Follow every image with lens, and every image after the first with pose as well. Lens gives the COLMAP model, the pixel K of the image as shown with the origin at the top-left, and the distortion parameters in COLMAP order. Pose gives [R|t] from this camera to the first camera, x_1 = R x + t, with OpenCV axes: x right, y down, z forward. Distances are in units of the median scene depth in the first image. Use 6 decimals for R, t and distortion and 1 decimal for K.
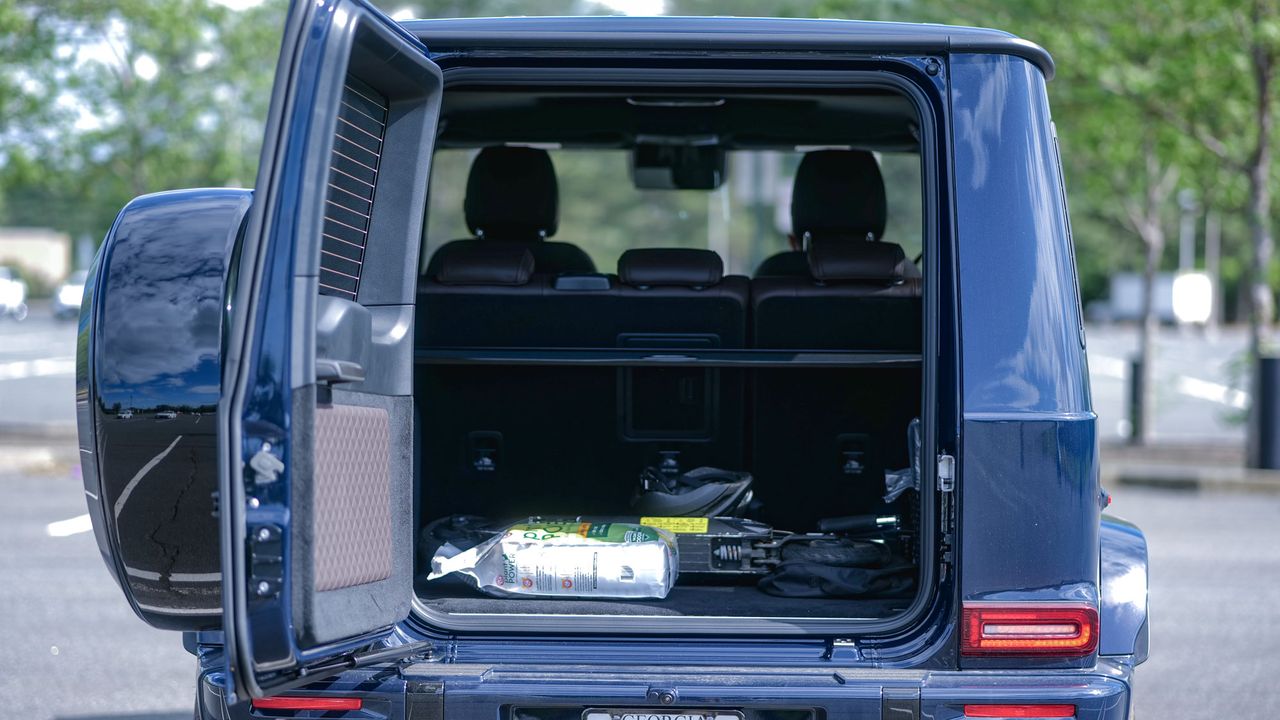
lens RADIAL K [[3369.3, 0, 640.0], [0, 3369.3, 360.0], [0, 0, 1]] dist [-0.055531, -0.167006]
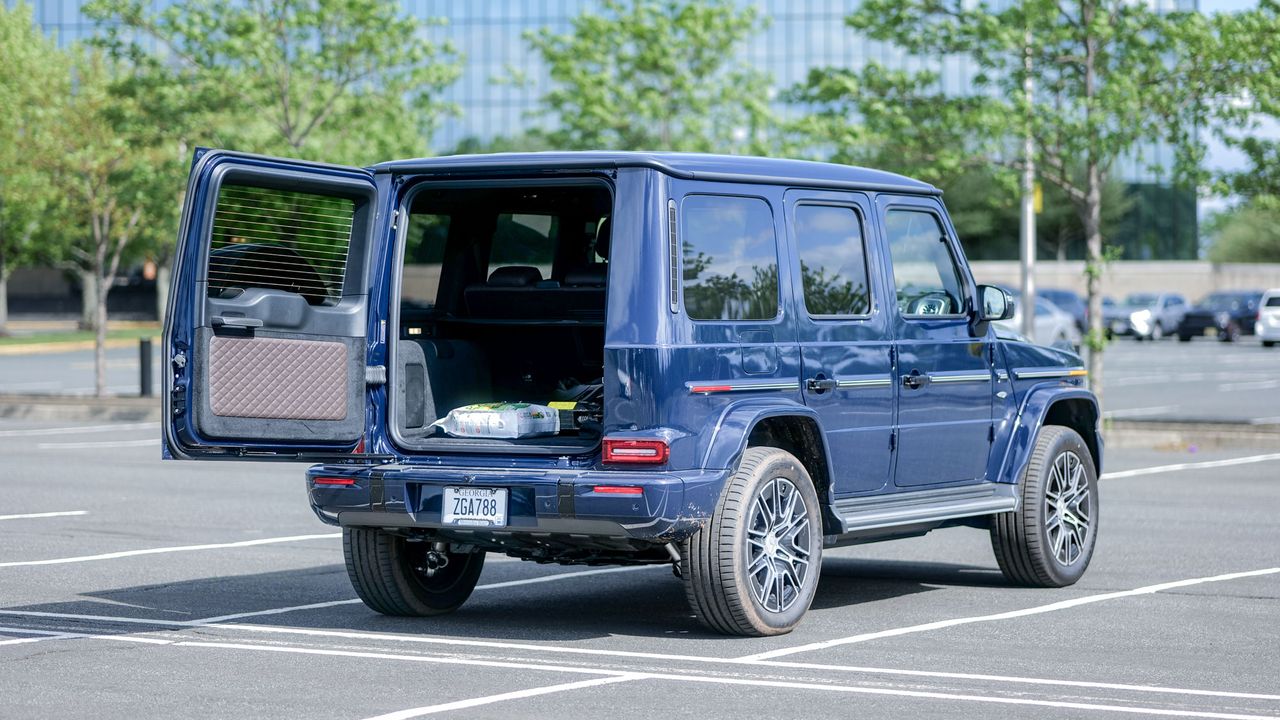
lens RADIAL K [[3369.3, 0, 640.0], [0, 3369.3, 360.0], [0, 0, 1]] dist [-0.055531, -0.167006]
pose [[0.860276, -0.002675, -0.509821, 1.116509], [-0.001169, 0.999973, -0.007219, 0.038312], [0.509827, 0.006806, 0.860250, -0.720719]]
